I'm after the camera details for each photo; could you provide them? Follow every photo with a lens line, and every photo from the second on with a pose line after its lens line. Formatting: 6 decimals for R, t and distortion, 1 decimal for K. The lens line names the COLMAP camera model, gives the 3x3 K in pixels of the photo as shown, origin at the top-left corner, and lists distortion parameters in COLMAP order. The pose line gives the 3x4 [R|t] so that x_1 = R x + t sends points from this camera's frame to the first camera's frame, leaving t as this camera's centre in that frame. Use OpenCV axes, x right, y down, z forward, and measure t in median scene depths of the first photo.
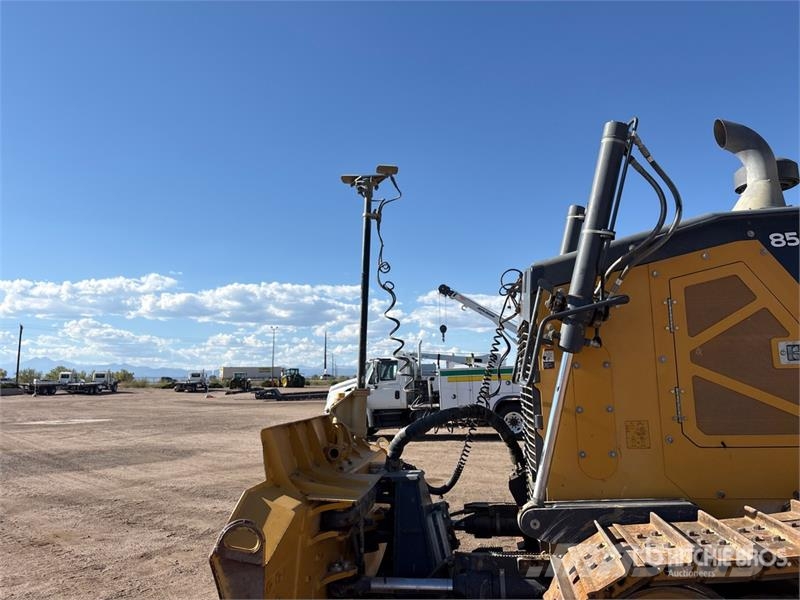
lens RADIAL K [[612.4, 0, 399.3], [0, 612.4, 302.7], [0, 0, 1]] dist [0.044157, -0.055751]
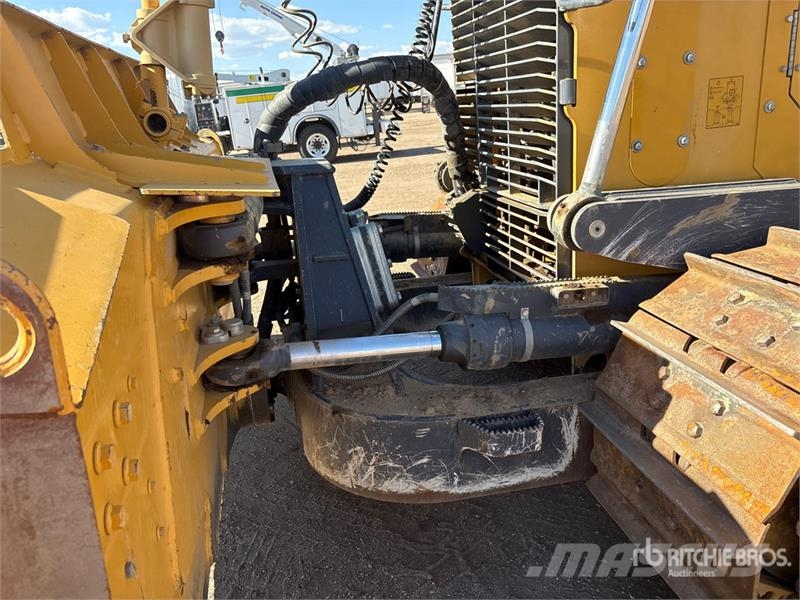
lens RADIAL K [[612.4, 0, 399.3], [0, 612.4, 302.7], [0, 0, 1]] dist [0.044157, -0.055751]
pose [[0.936854, -0.161275, 0.310314, -0.104038], [0.016309, 0.906502, 0.421887, 0.130730], [-0.349340, -0.390186, 0.851890, 0.523867]]
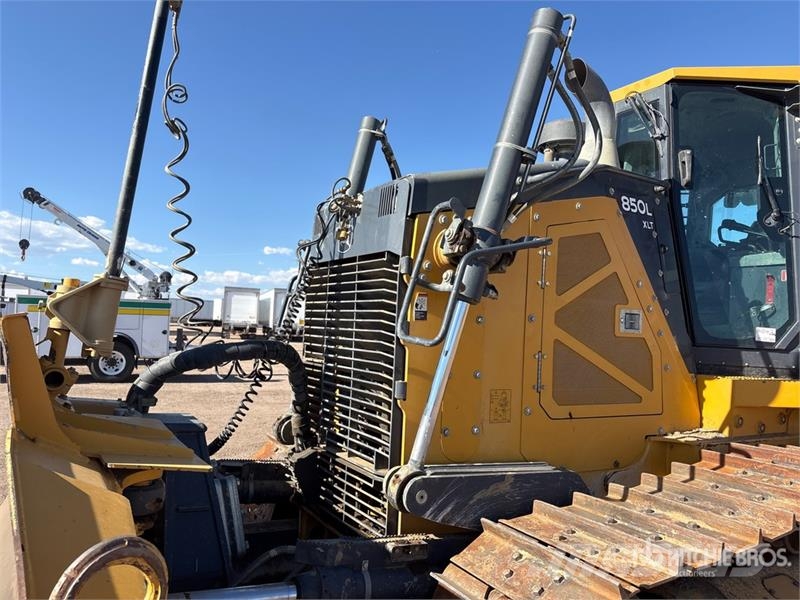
lens RADIAL K [[612.4, 0, 399.3], [0, 612.4, 302.7], [0, 0, 1]] dist [0.044157, -0.055751]
pose [[0.780335, 0.084467, 0.619632, -0.235978], [-0.145016, 0.988269, 0.047907, 0.054878], [-0.608316, -0.127240, 0.783429, 0.438252]]
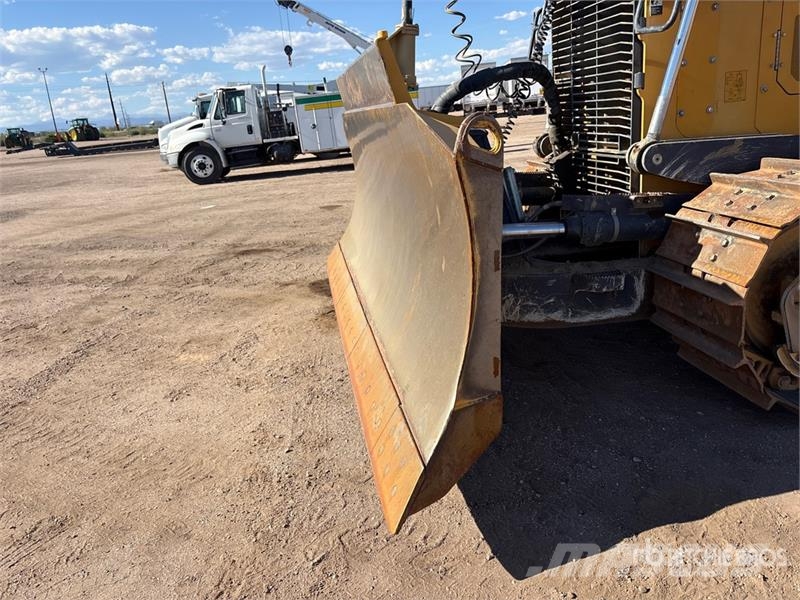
lens RADIAL K [[612.5, 0, 408.2], [0, 612.5, 301.2], [0, 0, 1]] dist [0.052455, -0.058164]
pose [[0.950070, -0.152805, 0.272061, -0.384361], [0.030781, 0.913532, 0.405600, 0.110524], [-0.310514, -0.376974, 0.872623, 0.197777]]
